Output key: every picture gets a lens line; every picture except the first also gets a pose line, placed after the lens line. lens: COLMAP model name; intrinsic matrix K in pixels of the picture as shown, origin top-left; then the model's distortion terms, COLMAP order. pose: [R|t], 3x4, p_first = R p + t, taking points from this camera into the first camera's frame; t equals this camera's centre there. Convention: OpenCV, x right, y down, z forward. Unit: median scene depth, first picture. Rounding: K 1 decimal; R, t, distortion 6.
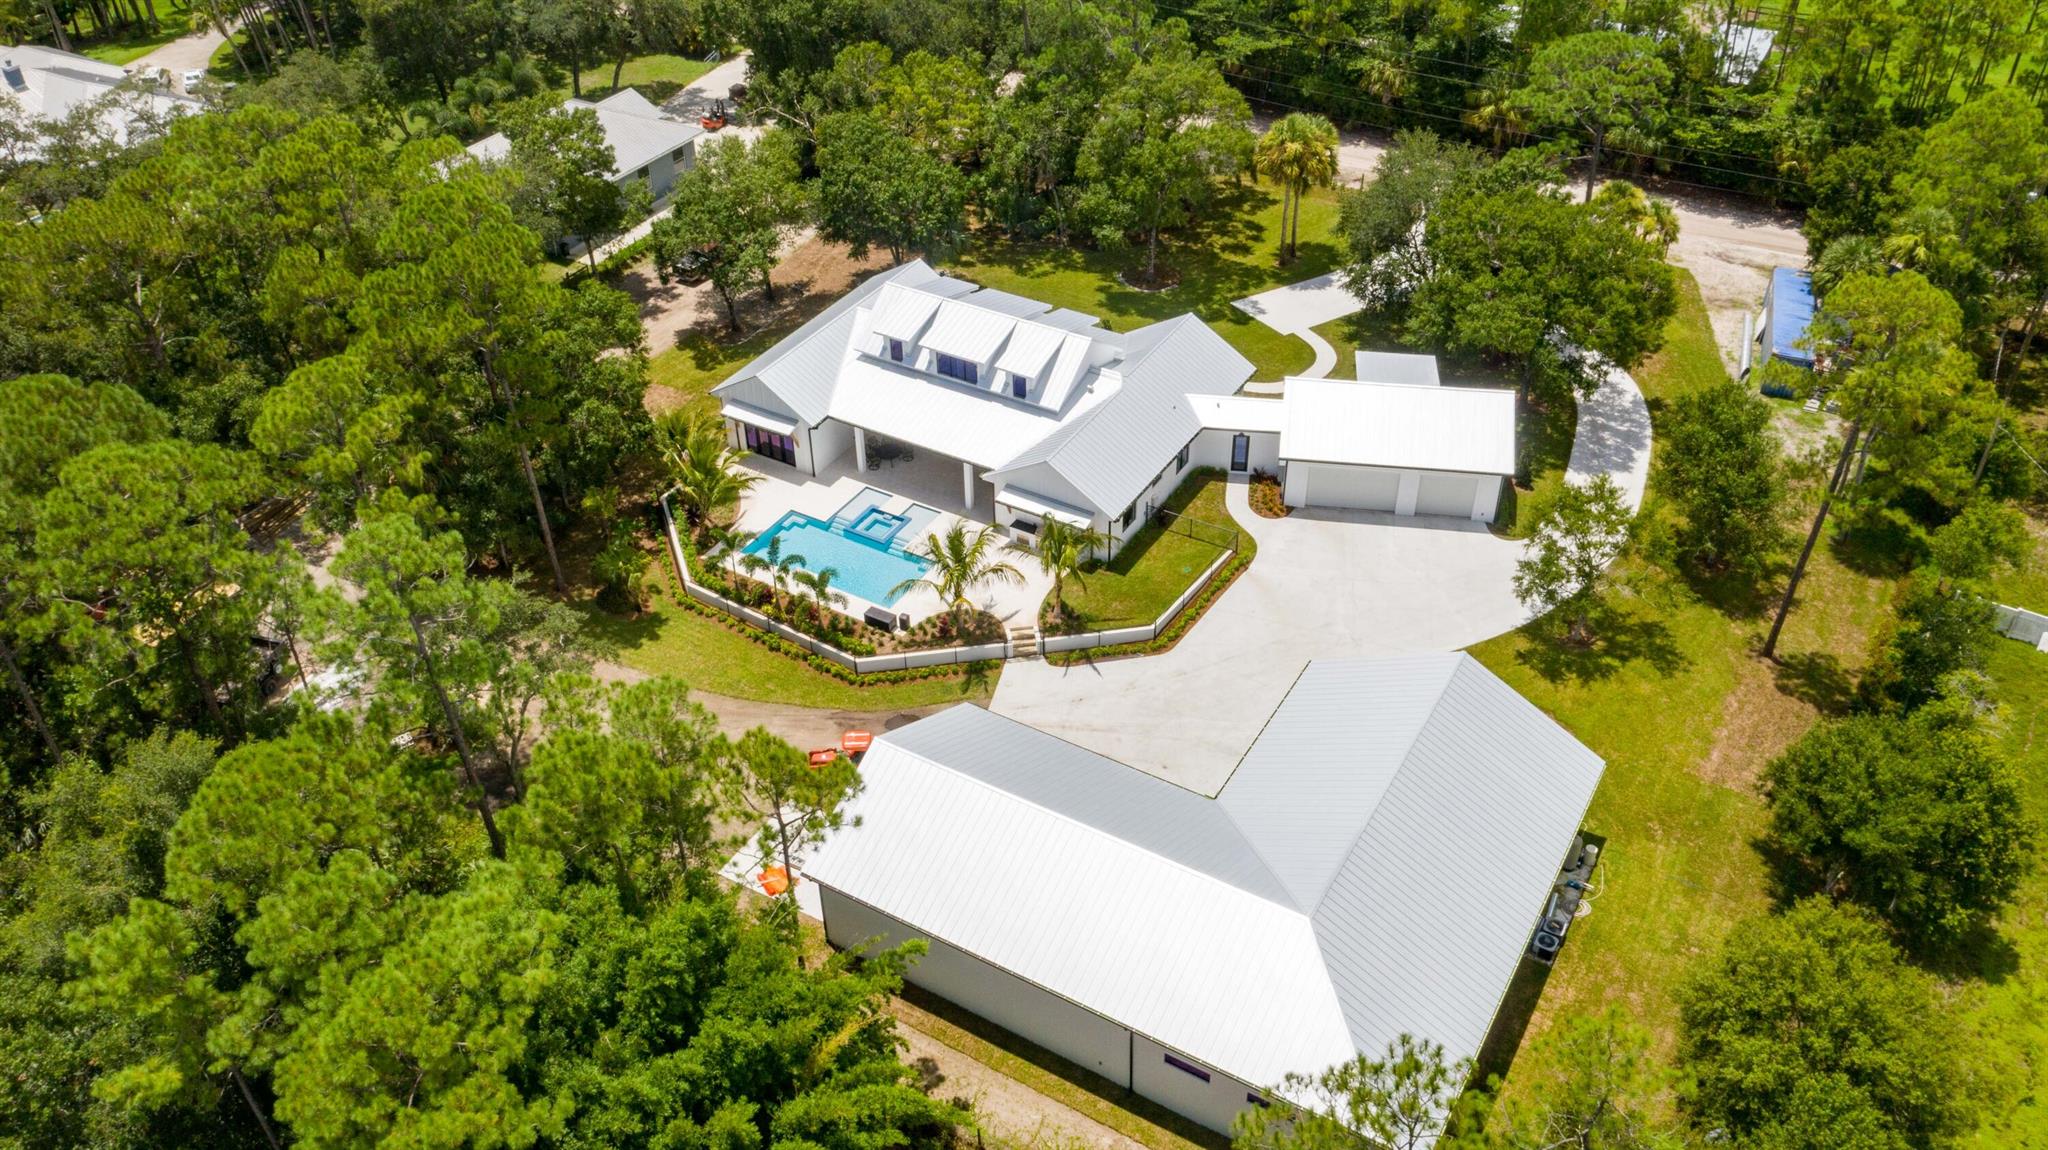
lens RADIAL K [[1602.6, 0, 1035.3], [0, 1602.6, 566.9], [0, 0, 1]] dist [-0.040982, 0.017512]
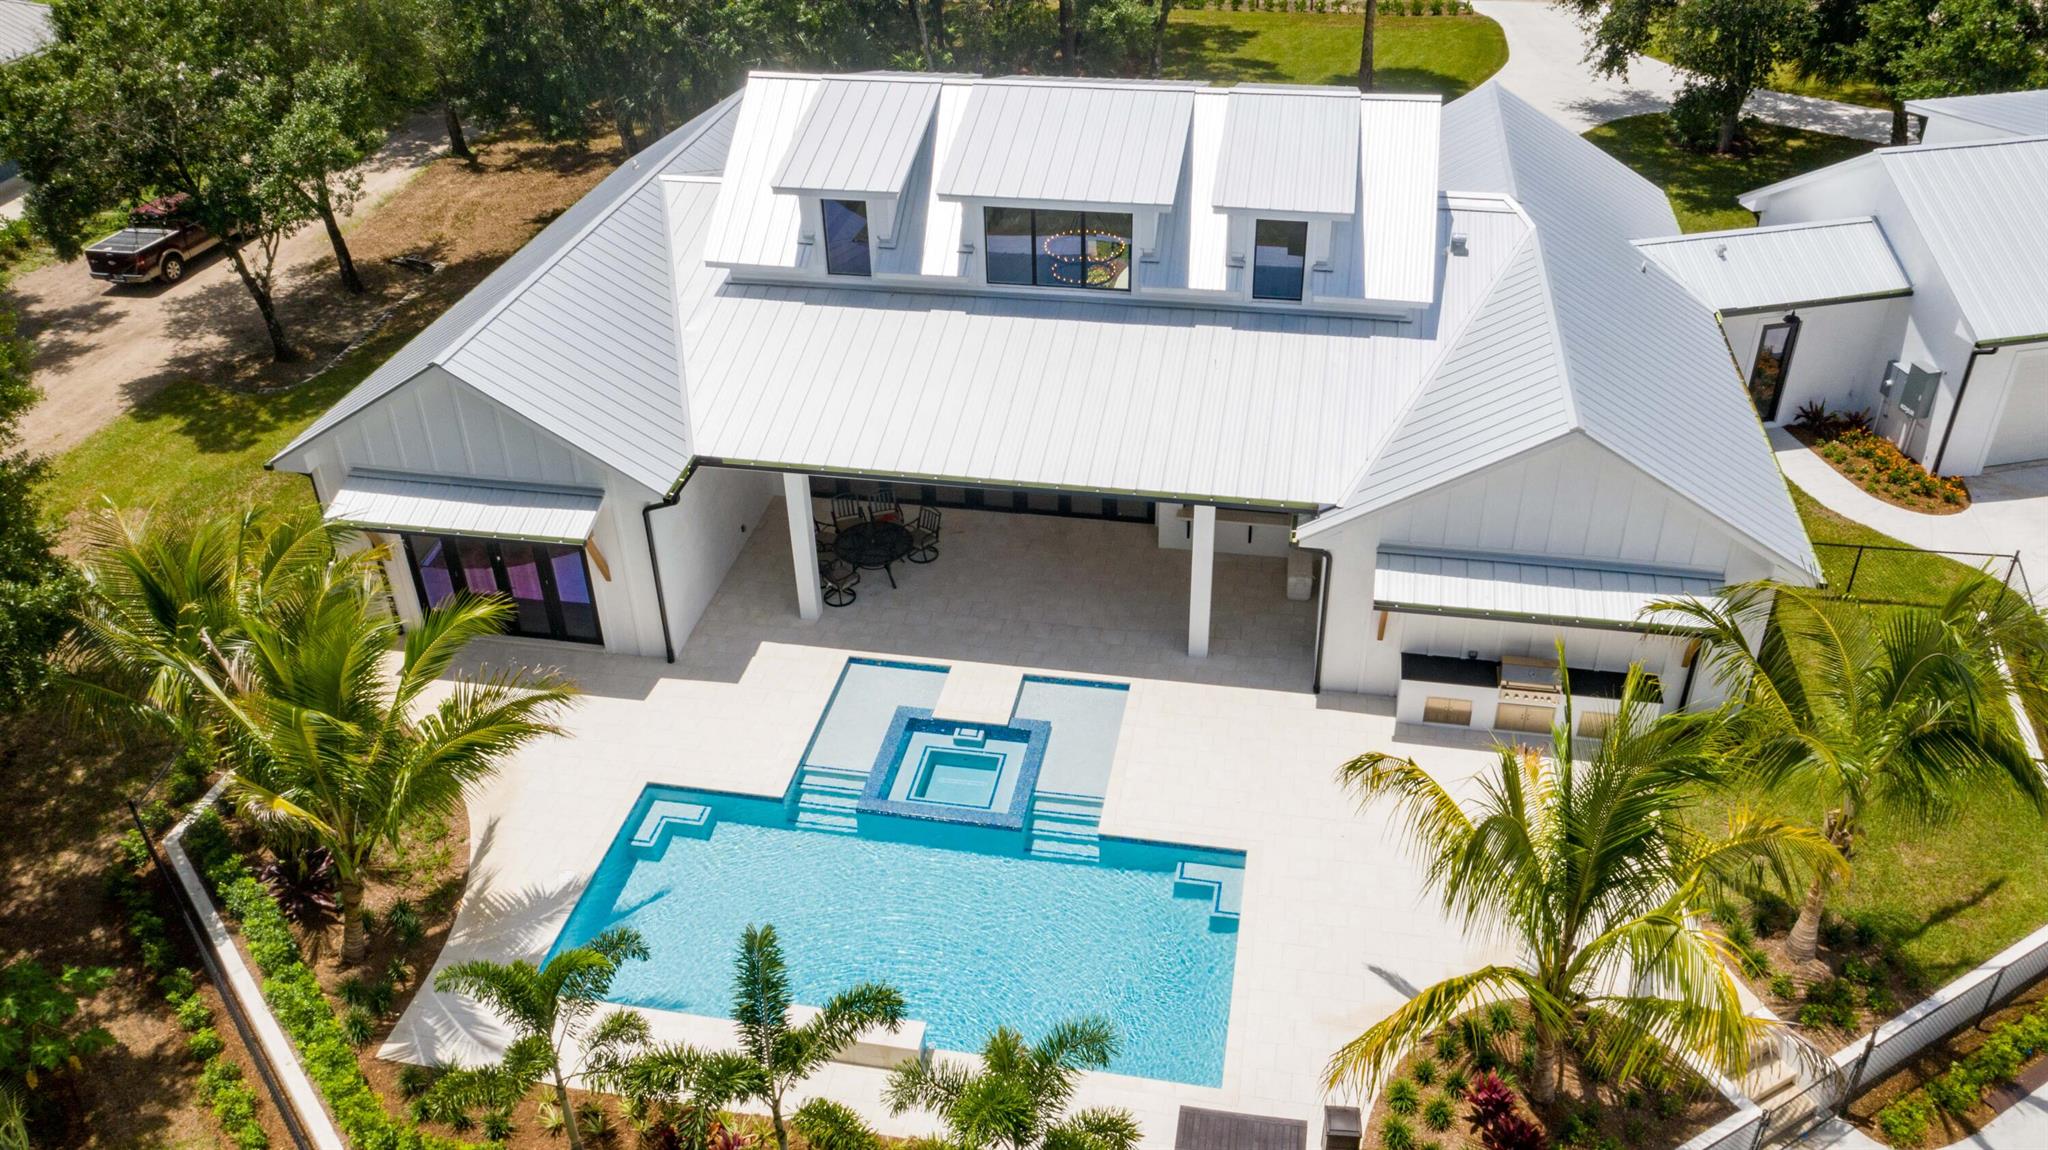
lens RADIAL K [[1602.6, 0, 1019.0], [0, 1602.6, 580.5], [0, 0, 1]] dist [-0.040982, 0.017512]
pose [[0.942730, -0.193489, 0.271702, -0.161347], [0.214473, 0.975475, -0.049489, -0.043011], [-0.255464, 0.104927, 0.961108, 0.699582]]
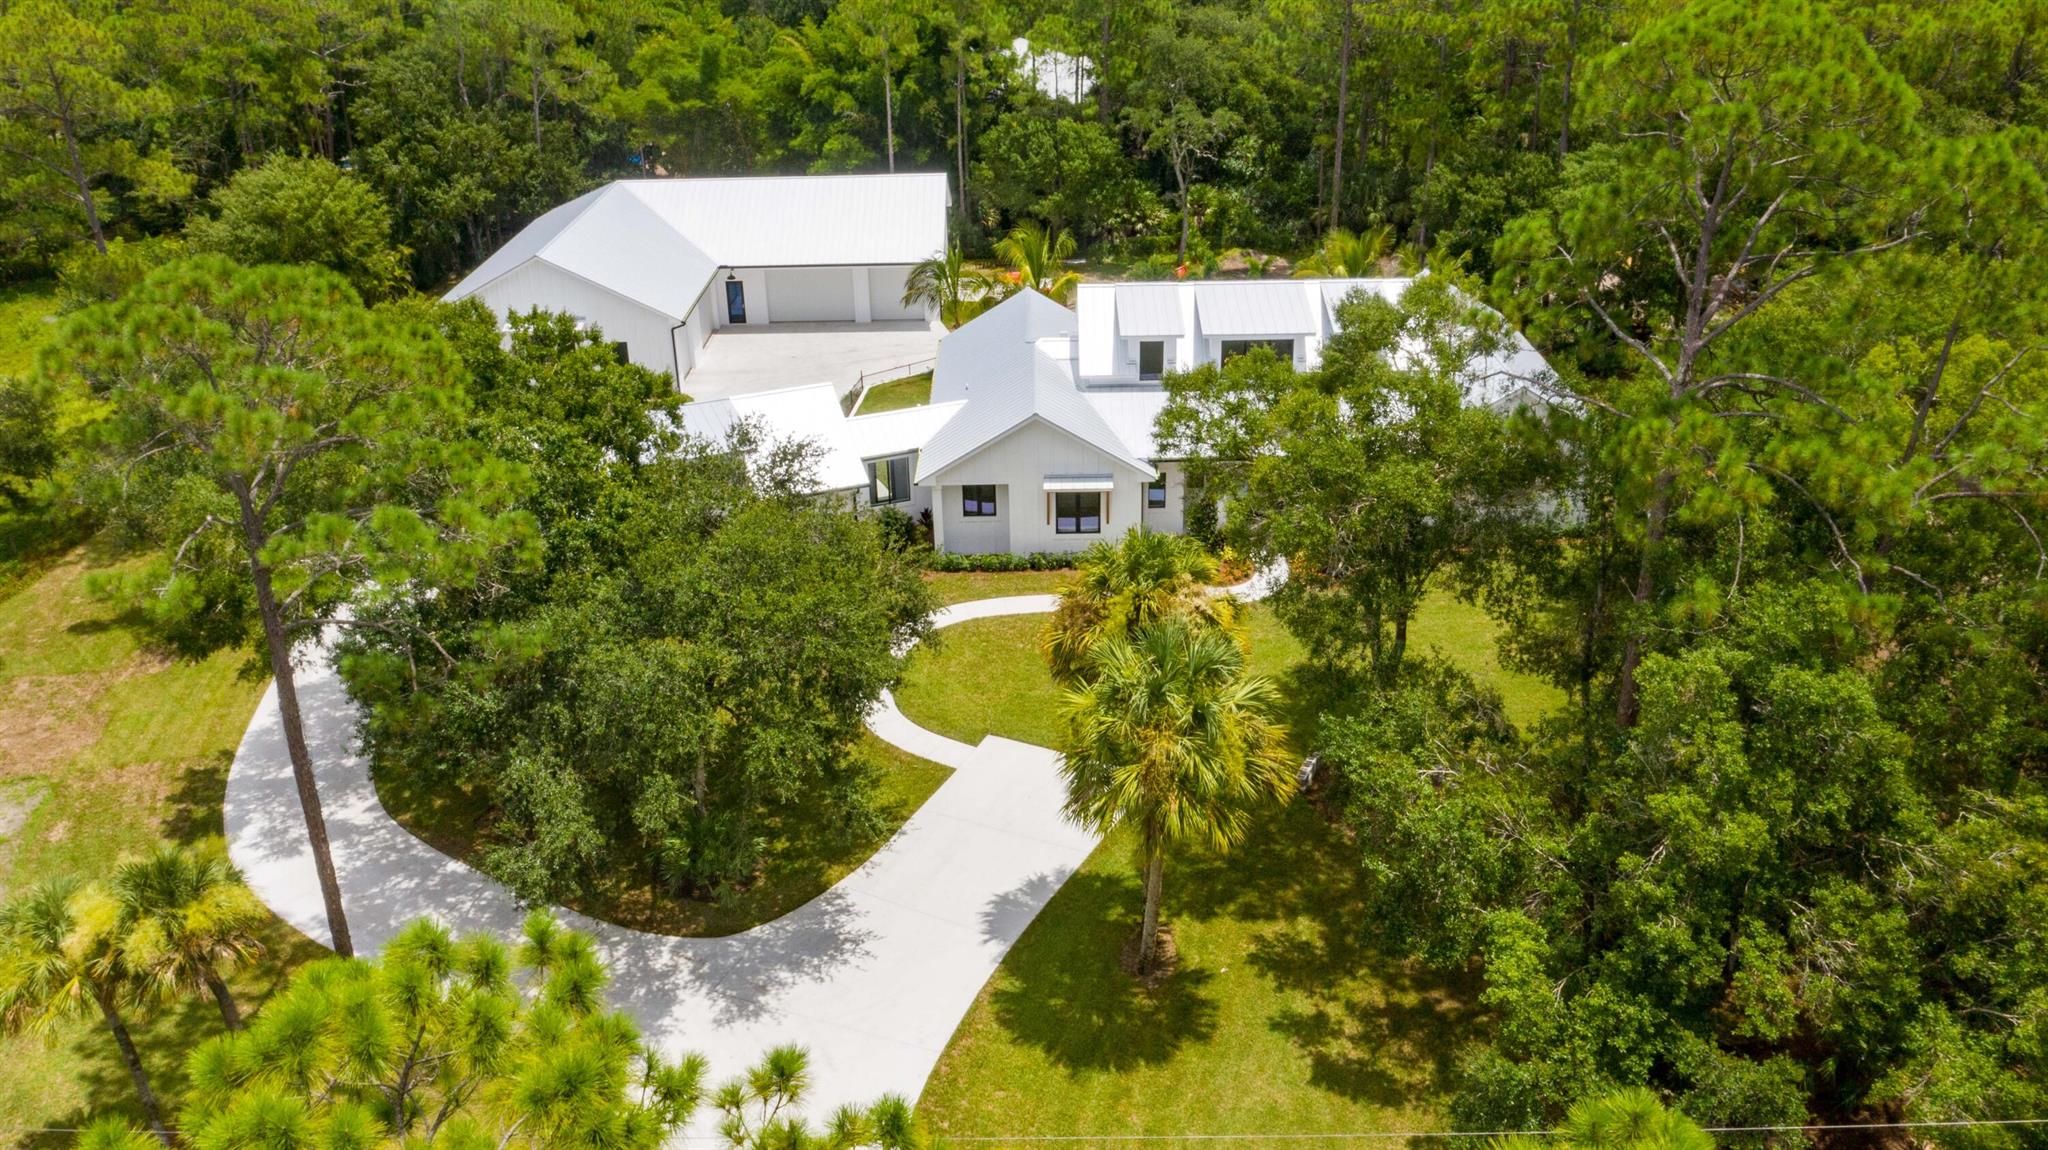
lens RADIAL K [[1602.6, 0, 1021.4], [0, 1602.6, 566.8], [0, 0, 1]] dist [-0.040982, 0.017512]
pose [[-0.863737, 0.229094, -0.448858, 0.413911], [-0.291923, 0.498573, 0.816214, -0.664235], [0.410778, 0.836027, -0.363759, 1.353860]]
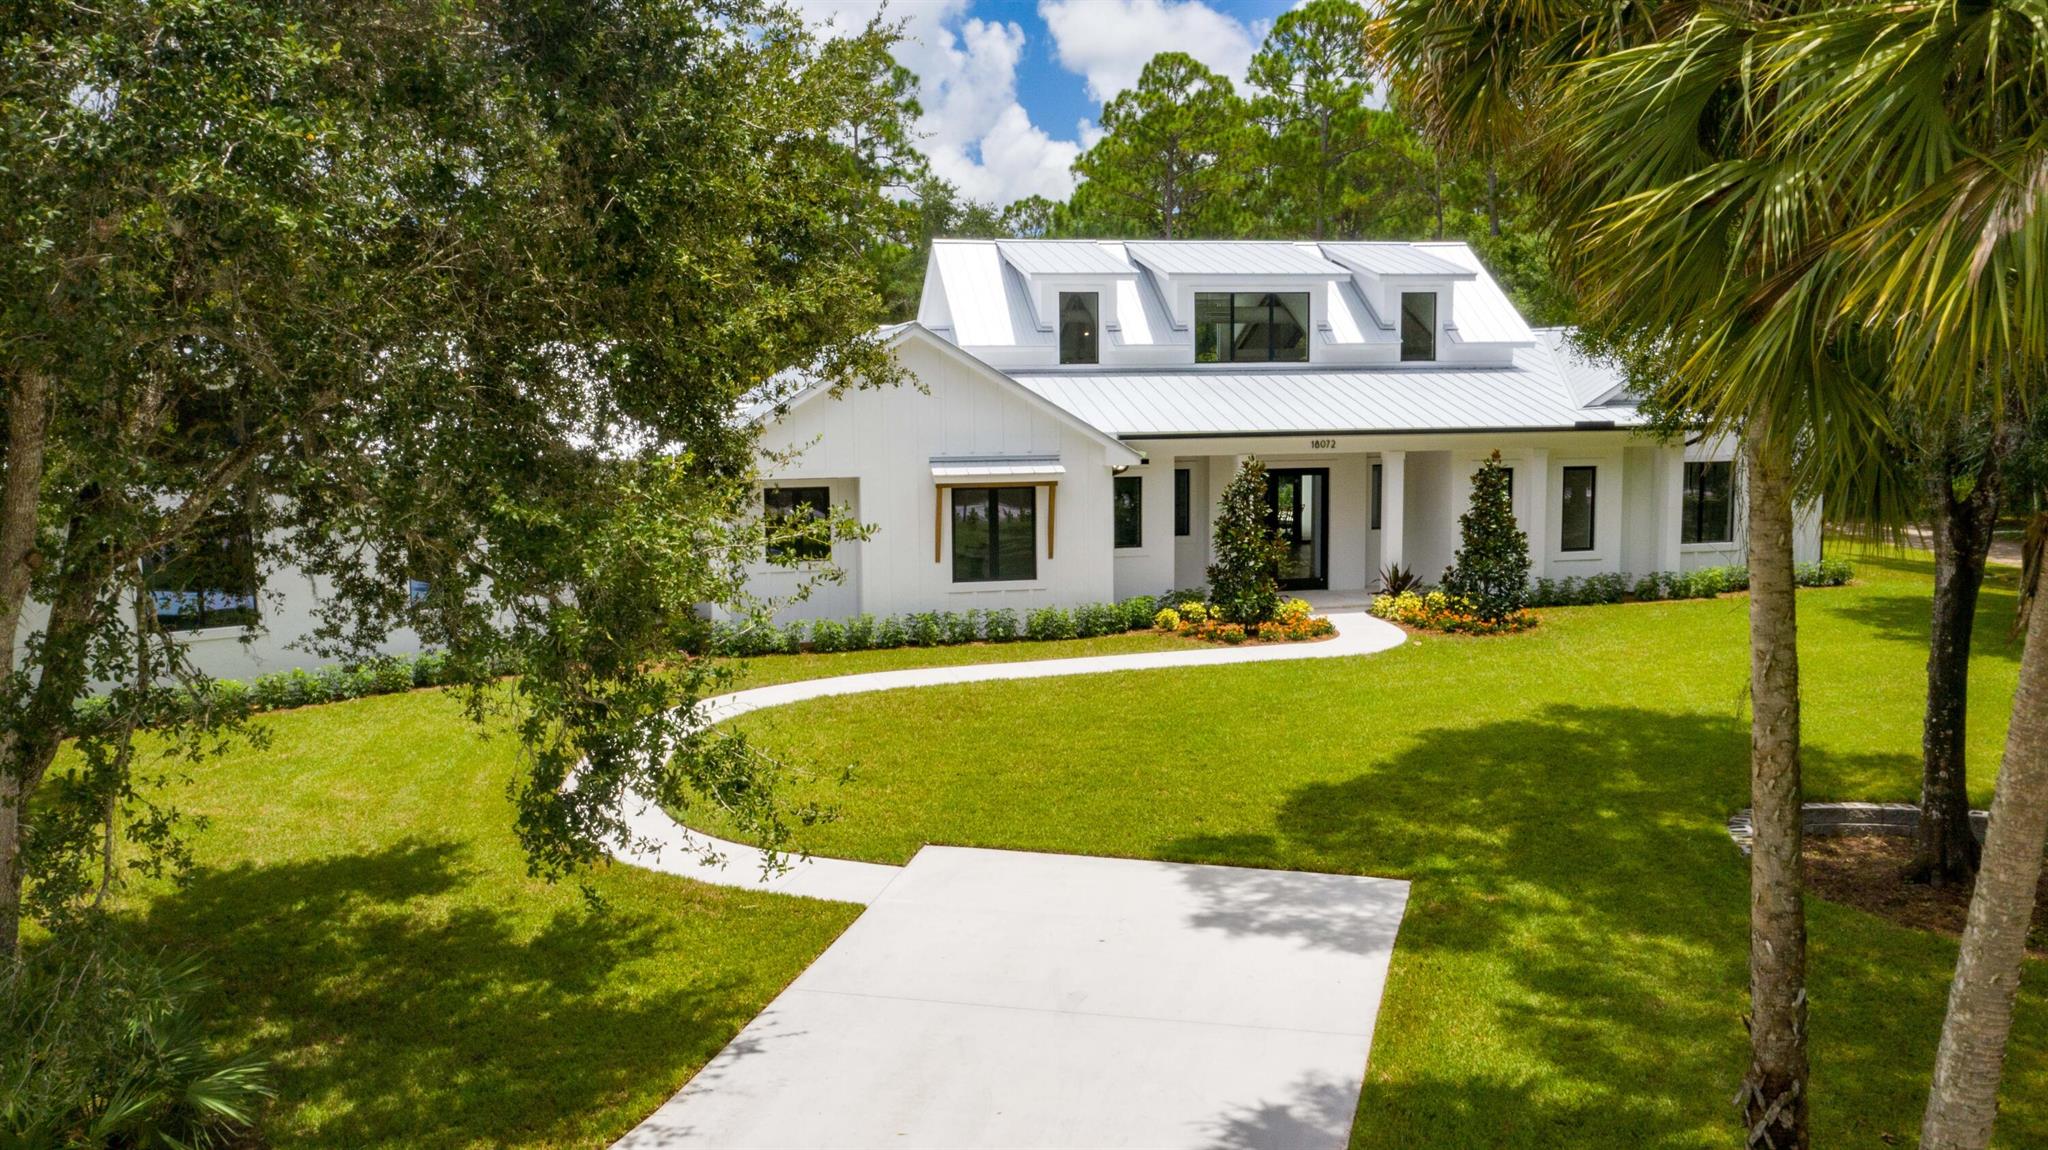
lens RADIAL K [[1602.6, 0, 1025.9], [0, 1602.6, 568.8], [0, 0, 1]] dist [-0.040982, 0.017512]
pose [[-0.734136, 0.089226, -0.673115, 0.314240], [-0.404880, 0.738286, 0.539450, -0.310631], [0.545084, 0.668560, -0.505876, 1.283303]]
